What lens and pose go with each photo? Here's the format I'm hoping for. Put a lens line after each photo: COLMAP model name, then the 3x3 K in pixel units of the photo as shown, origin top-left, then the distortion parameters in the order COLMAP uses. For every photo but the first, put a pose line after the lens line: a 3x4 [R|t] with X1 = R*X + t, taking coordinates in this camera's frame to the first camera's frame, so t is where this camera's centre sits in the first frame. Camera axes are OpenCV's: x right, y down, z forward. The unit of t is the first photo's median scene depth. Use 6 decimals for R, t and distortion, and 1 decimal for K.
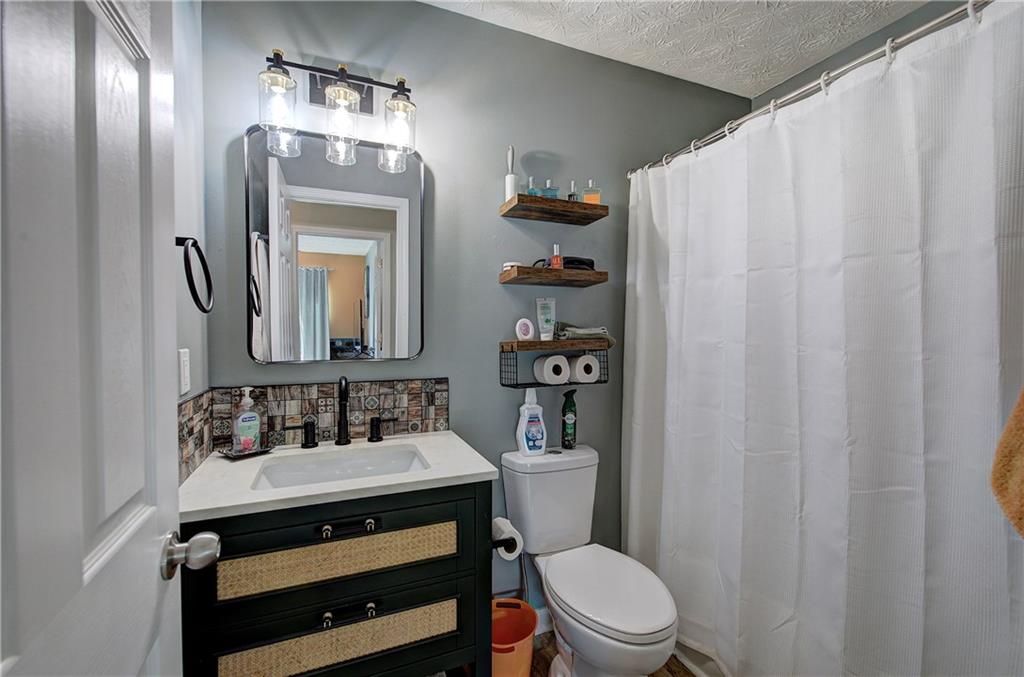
lens RADIAL K [[431.9, 0, 514.2], [0, 431.9, 336.2], [0, 0, 1]] dist [-0.003534, 0.000734]
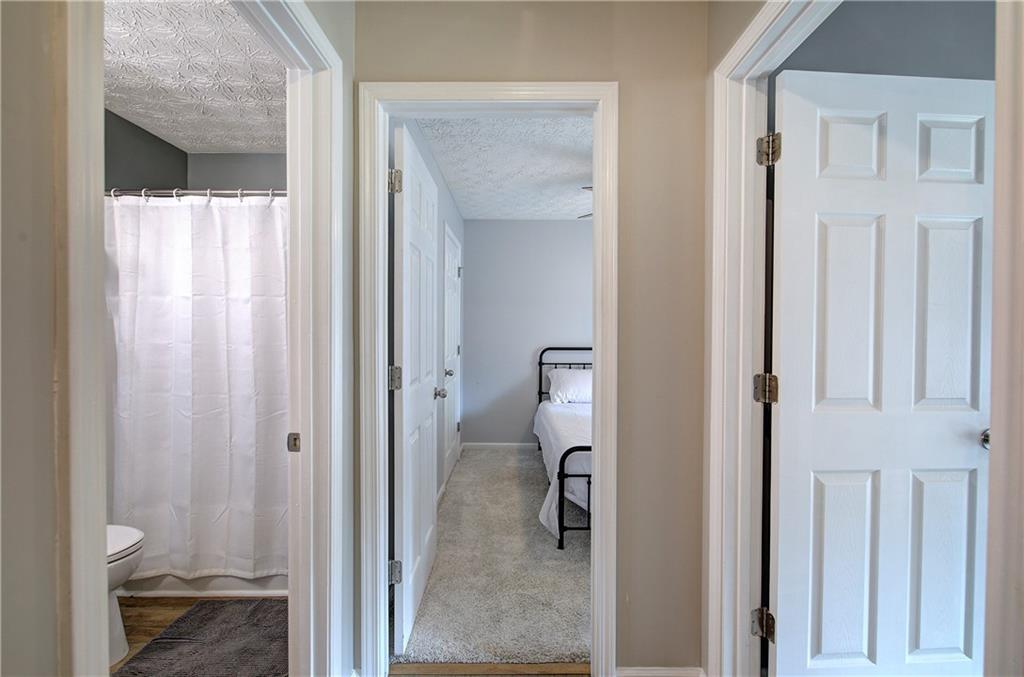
lens RADIAL K [[434.3, 0, 517.7], [0, 434.3, 337.4], [0, 0, 1]] dist [-0.001048, -0.000440]
pose [[0.387655, -0.006640, 0.921781, -0.428095], [0.013773, 0.999904, 0.001411, 0.009749], [-0.921702, 0.012149, 0.387709, -0.649059]]
